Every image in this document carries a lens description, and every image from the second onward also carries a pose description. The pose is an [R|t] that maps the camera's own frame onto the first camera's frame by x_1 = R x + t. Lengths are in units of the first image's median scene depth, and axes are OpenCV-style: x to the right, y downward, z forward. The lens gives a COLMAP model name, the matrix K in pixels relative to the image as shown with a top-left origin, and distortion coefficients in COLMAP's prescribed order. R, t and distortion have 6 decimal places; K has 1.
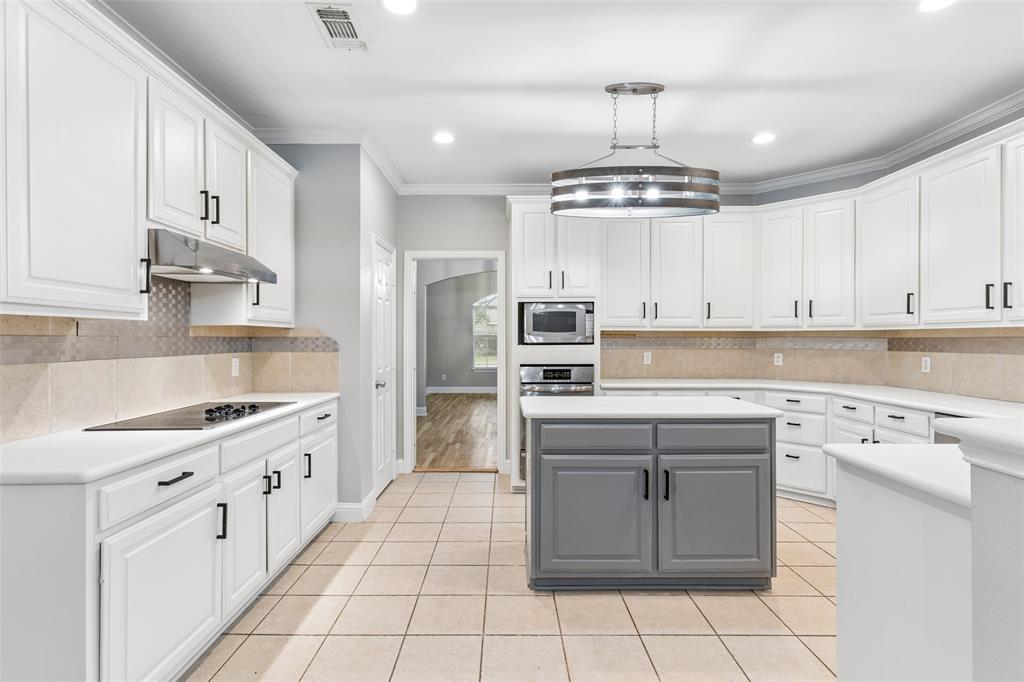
lens RADIAL K [[506.0, 0, 510.8], [0, 506.0, 338.7], [0, 0, 1]] dist [-0.001997, 0.000765]
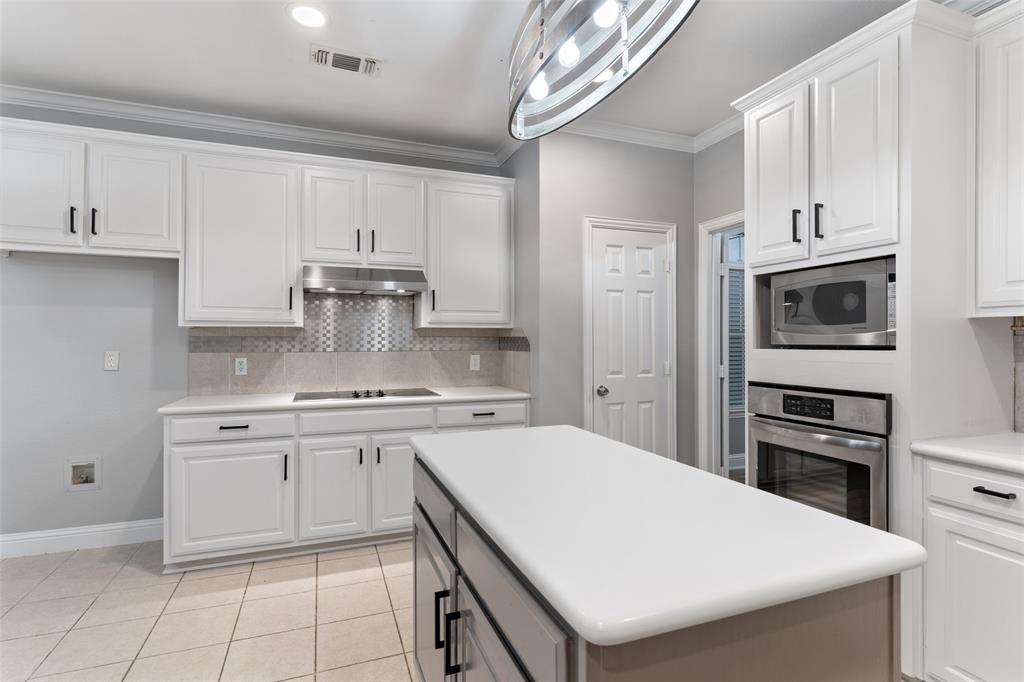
lens RADIAL K [[498.1, 0, 517.7], [0, 498.1, 342.5], [0, 0, 1]] dist [0.013980, -0.001728]
pose [[0.349660, 0.007502, -0.936847, 0.552510], [0.002039, 0.999959, 0.008769, -0.000152], [0.936874, -0.004976, 0.349630, 0.641551]]
